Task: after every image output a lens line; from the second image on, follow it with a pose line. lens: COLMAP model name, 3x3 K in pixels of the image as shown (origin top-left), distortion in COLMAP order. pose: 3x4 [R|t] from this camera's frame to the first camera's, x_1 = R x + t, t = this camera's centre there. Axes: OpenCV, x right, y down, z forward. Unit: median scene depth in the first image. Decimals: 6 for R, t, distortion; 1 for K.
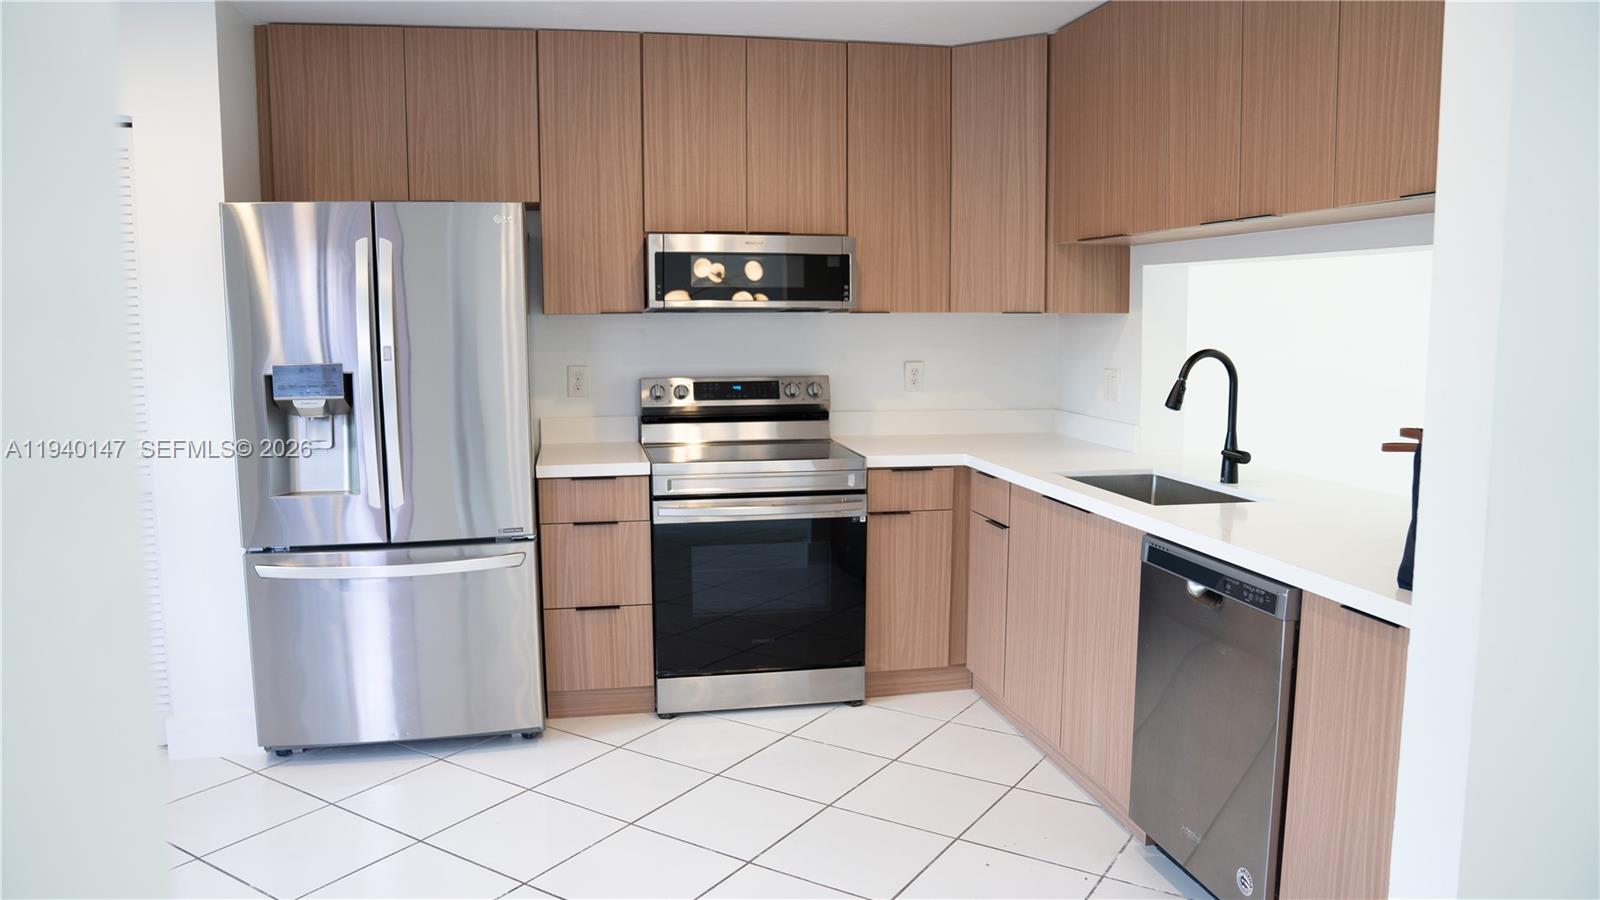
lens RADIAL K [[1108.0, 0, 800.0], [0, 1108.0, 450.0], [0, 0, 1]] dist [-0.136193, 0.101569]
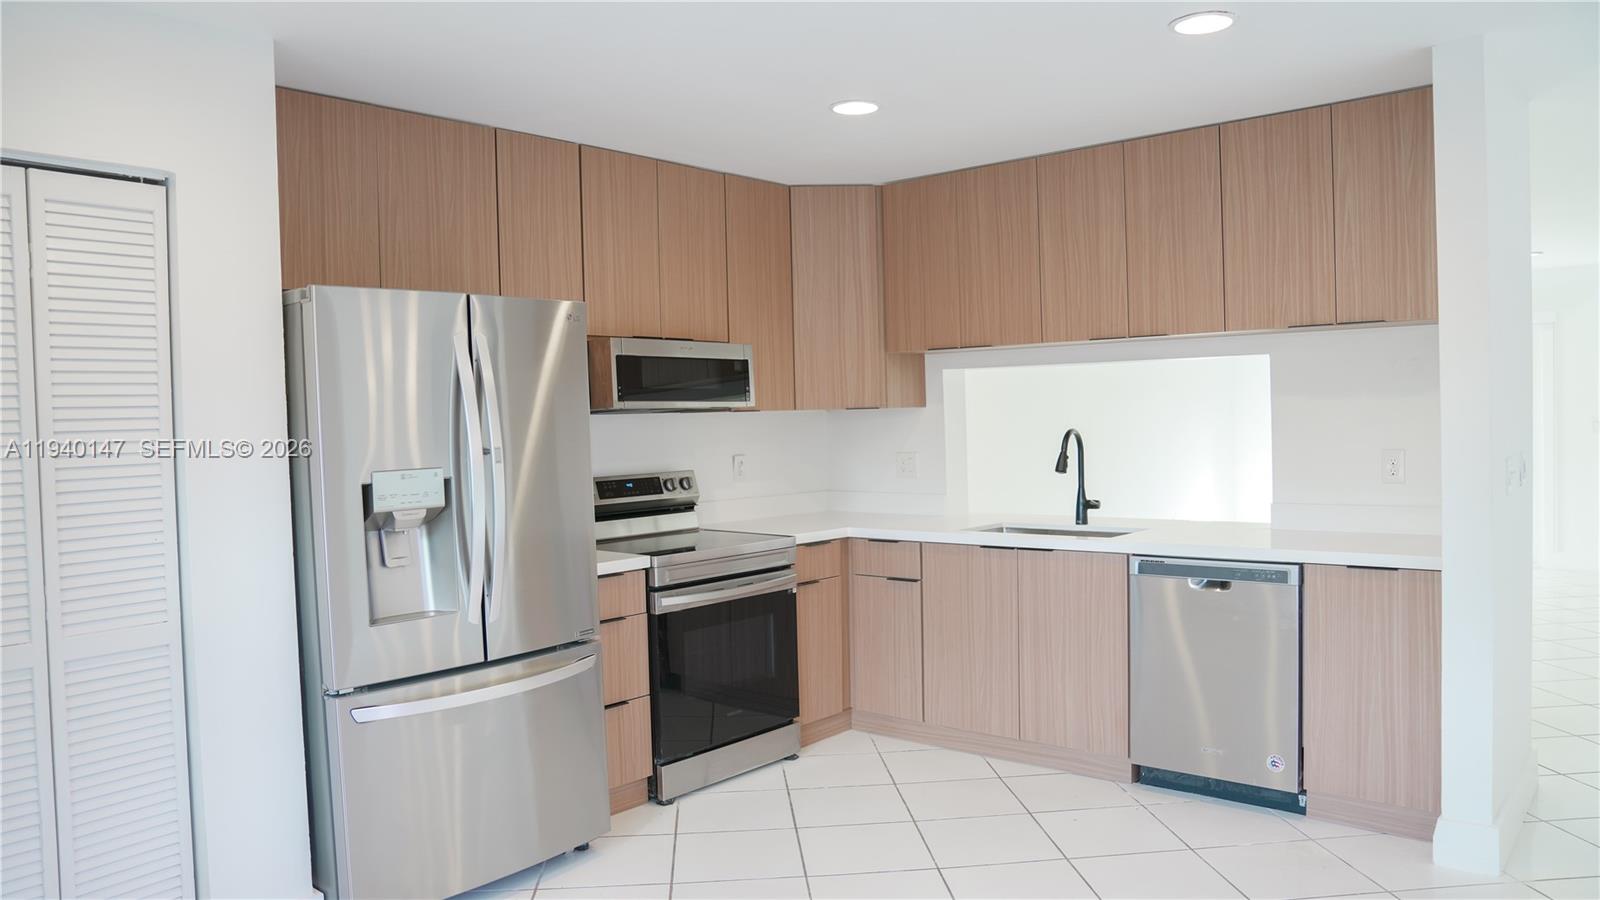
lens RADIAL K [[1108.0, 0, 800.0], [0, 1108.0, 450.0], [0, 0, 1]] dist [-0.136193, 0.101569]
pose [[0.795759, -0.036131, 0.604535, -0.631268], [0.096886, 0.992957, -0.068186, -0.002731], [-0.597813, 0.112831, 0.793655, 0.079898]]
